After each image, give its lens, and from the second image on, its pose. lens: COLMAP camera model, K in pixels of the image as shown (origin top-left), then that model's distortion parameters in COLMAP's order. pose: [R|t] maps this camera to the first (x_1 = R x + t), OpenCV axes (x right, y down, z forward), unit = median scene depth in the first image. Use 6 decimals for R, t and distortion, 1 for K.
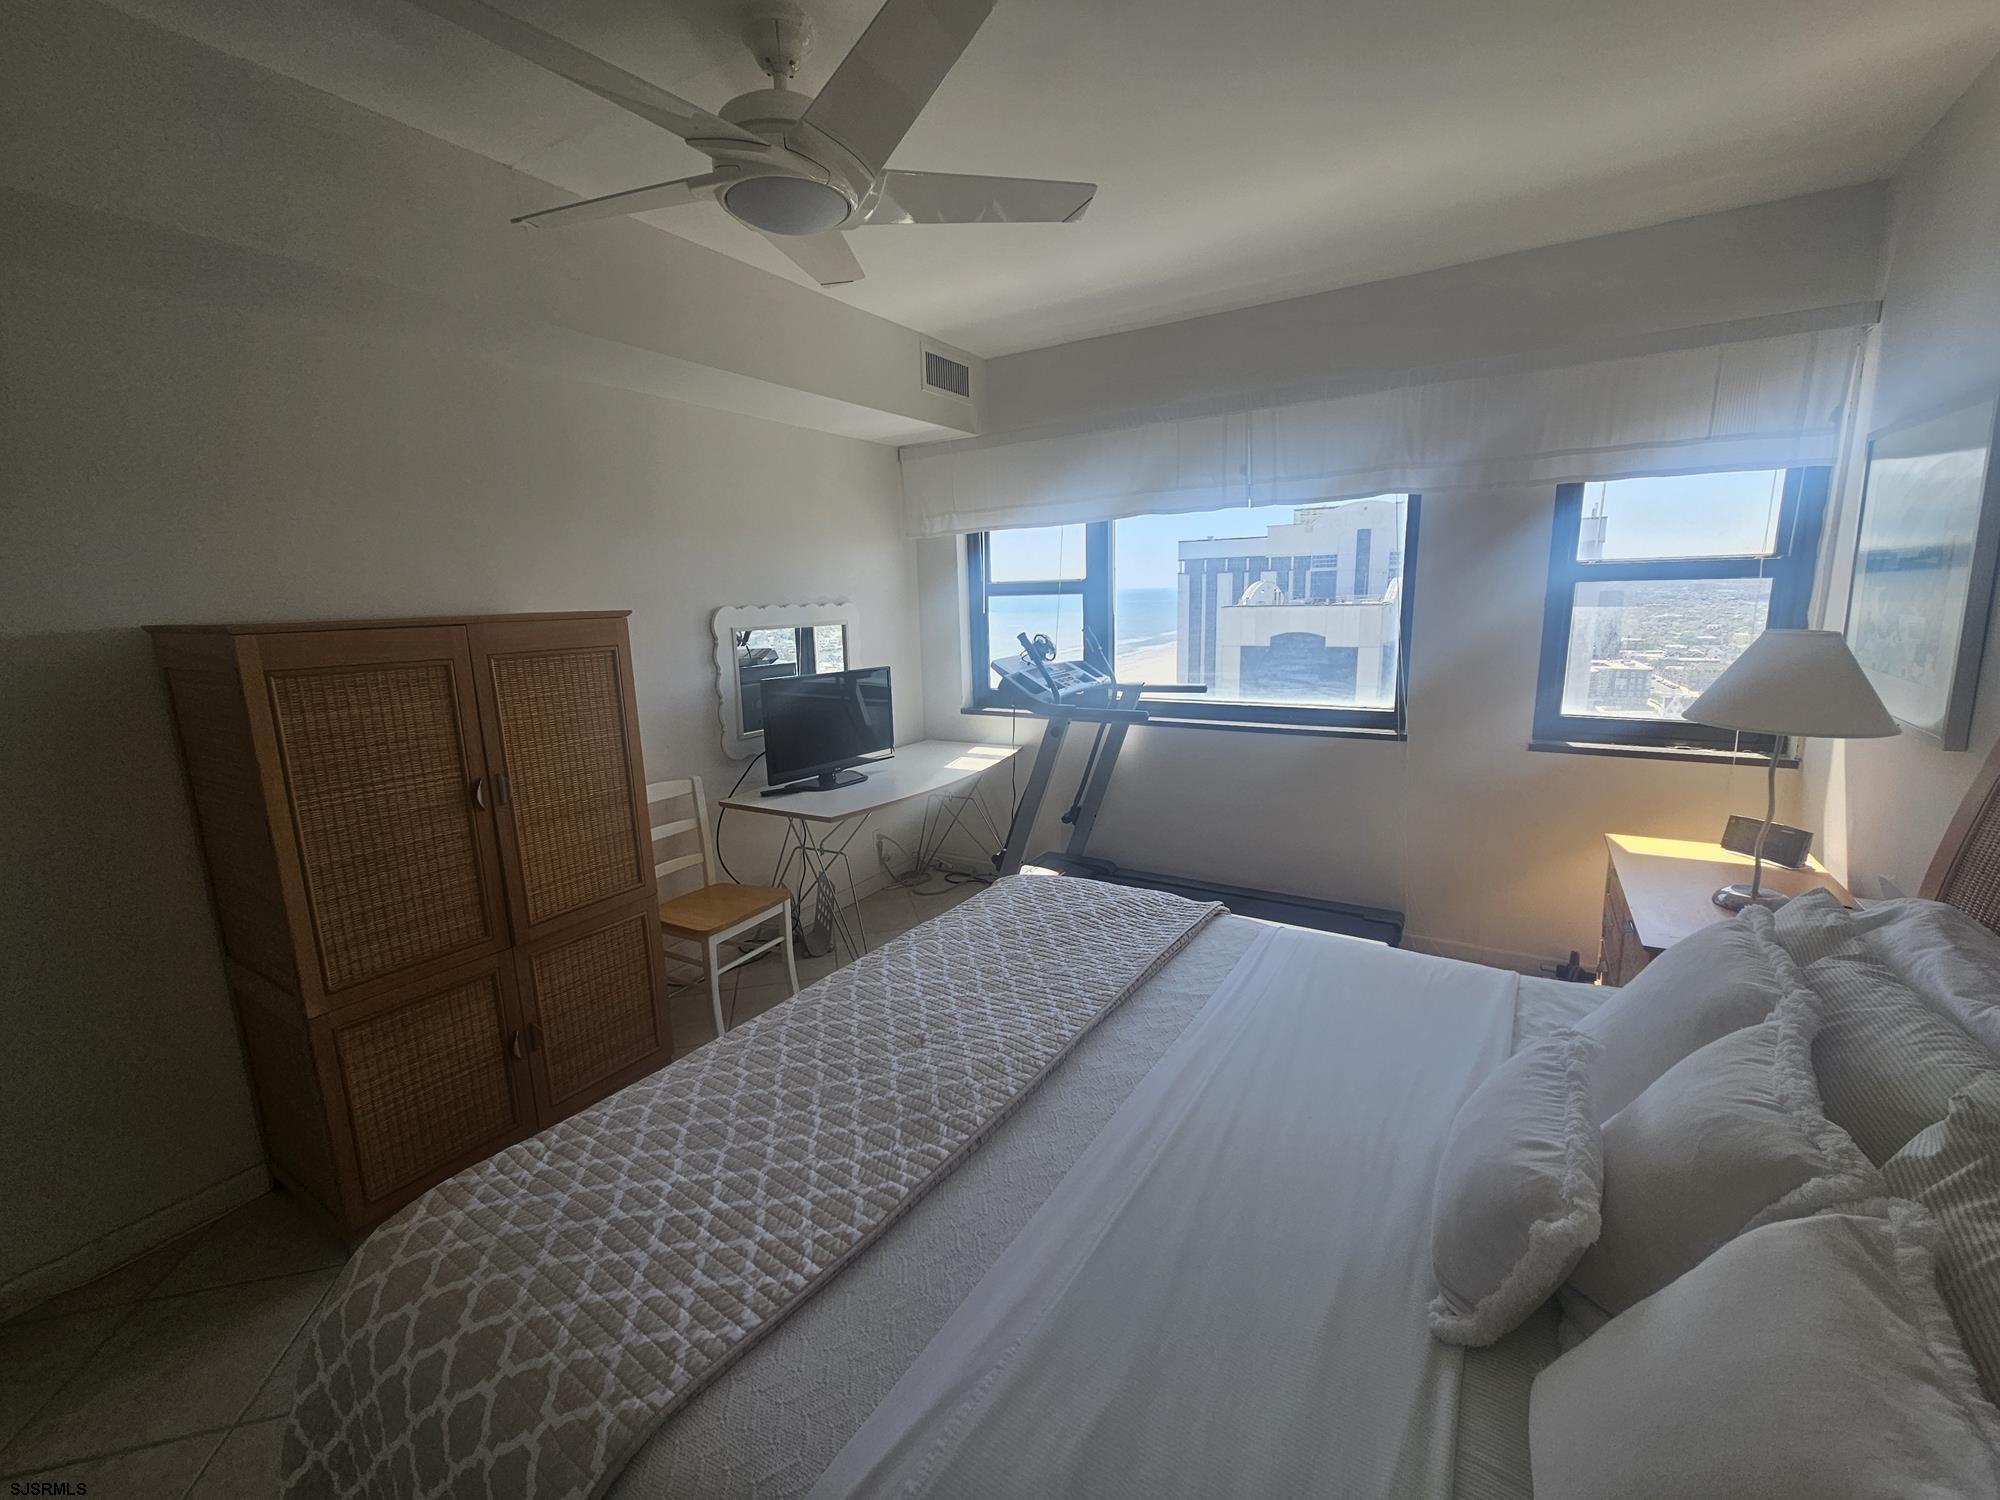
lens RADIAL K [[822.1, 0, 984.7], [0, 822.1, 750.9], [0, 0, 1]] dist [0.000840, 0.000270]
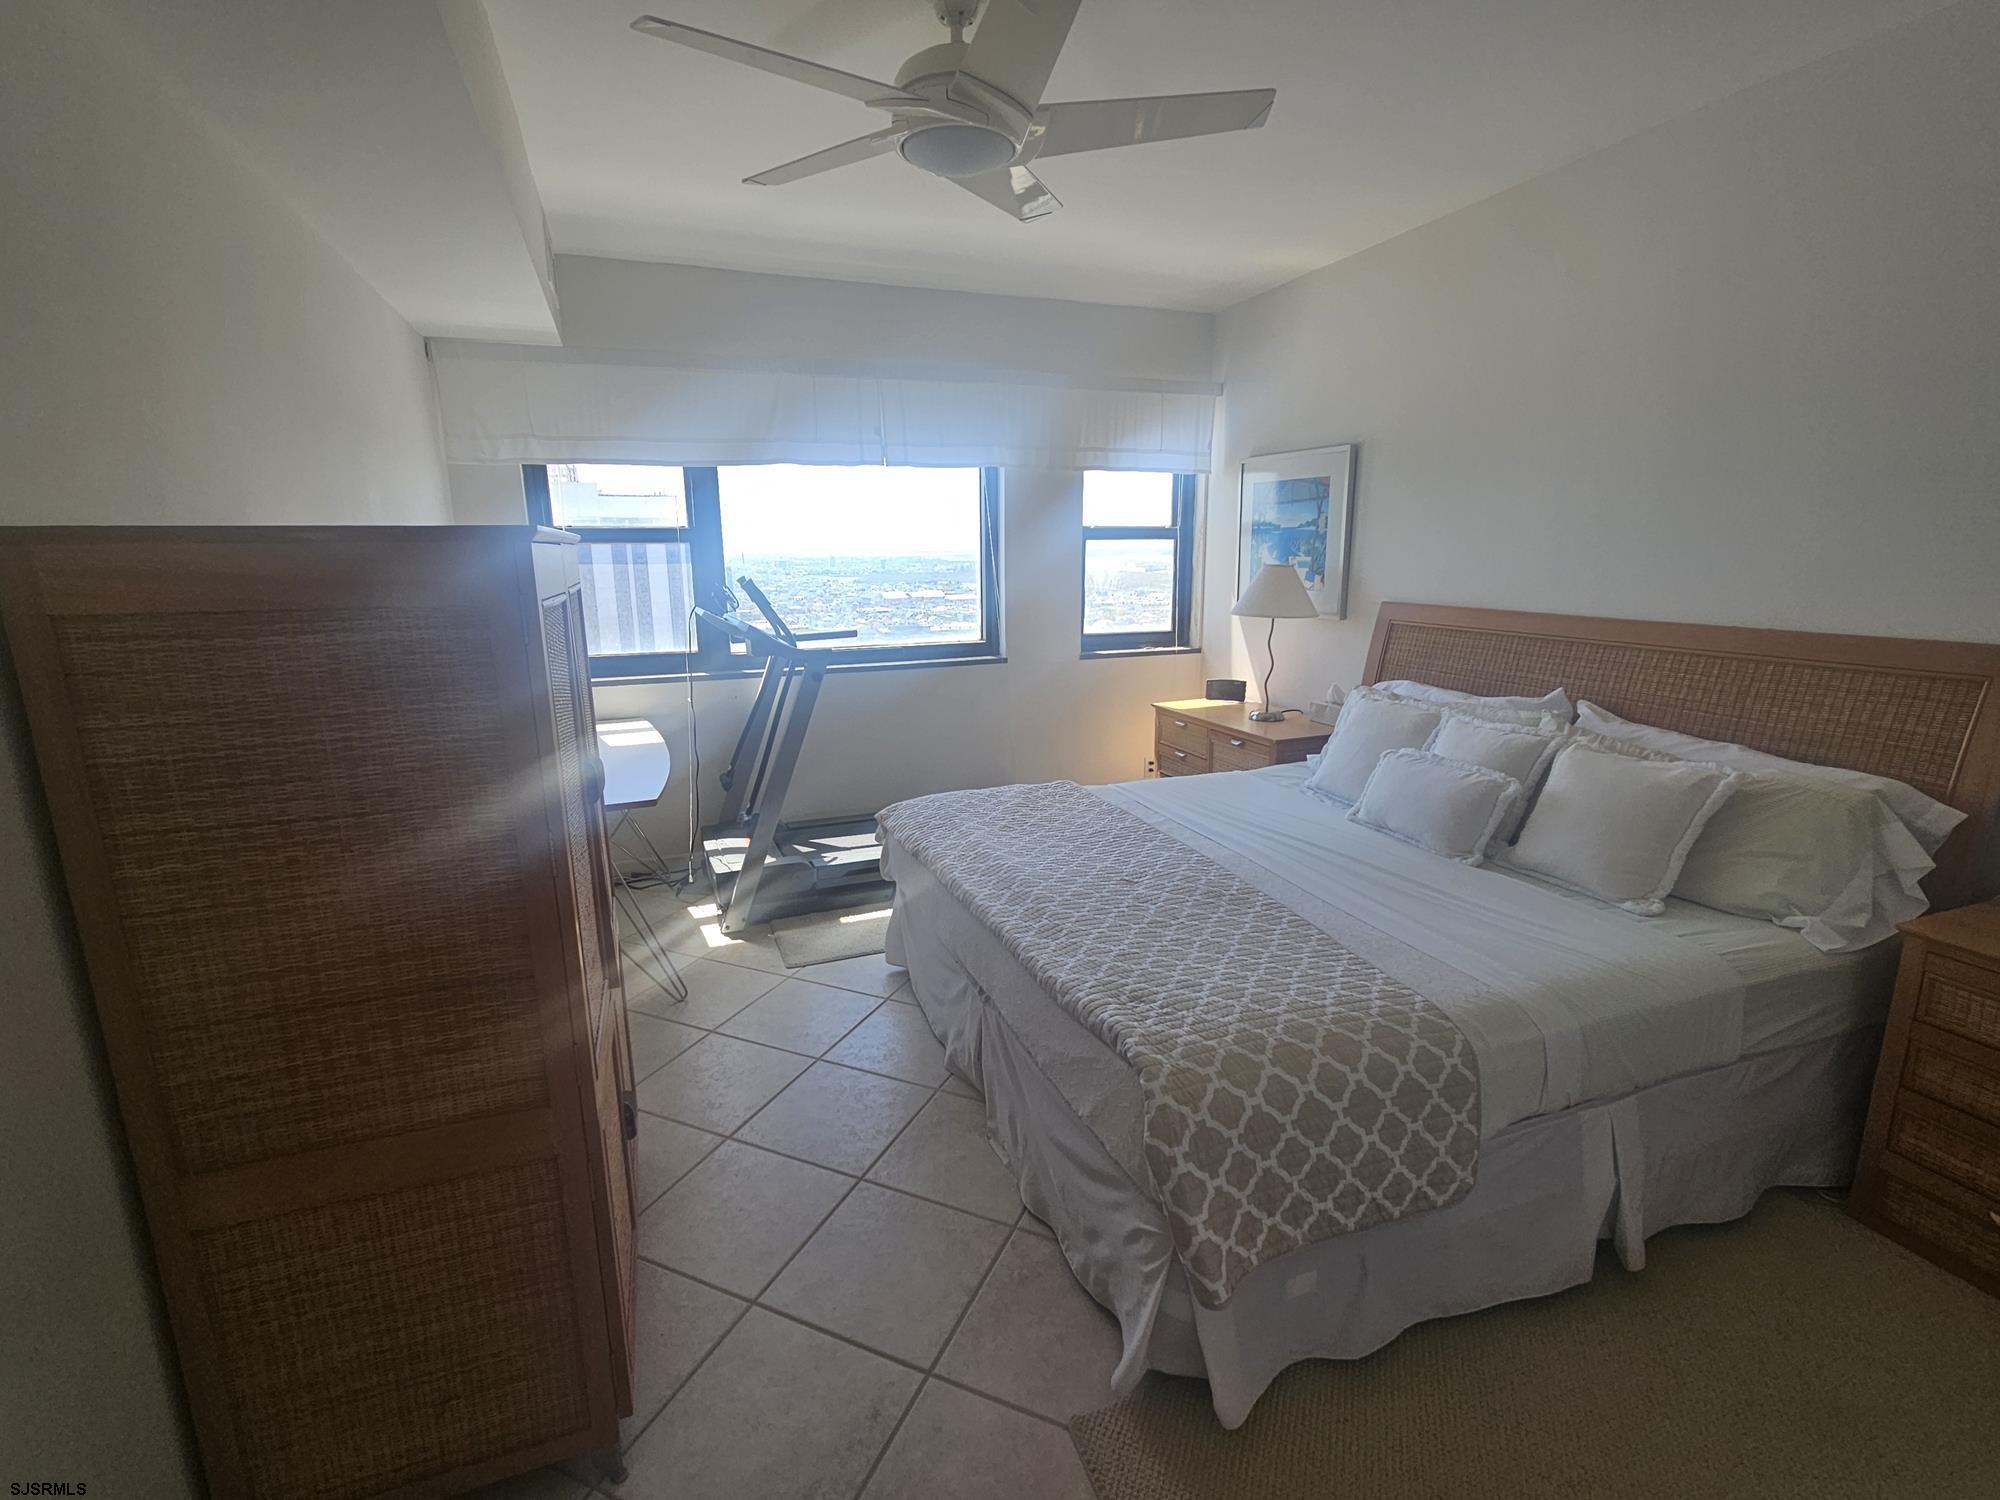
lens RADIAL K [[927.7, 0, 987.7], [0, 927.7, 752.7], [0, 0, 1]] dist [0.001518, 0.000389]
pose [[0.603897, -0.150397, 0.782744, -0.710031], [0.144330, 0.986436, 0.078182, 0.010048], [-0.783886, 0.065760, 0.617413, 0.154885]]
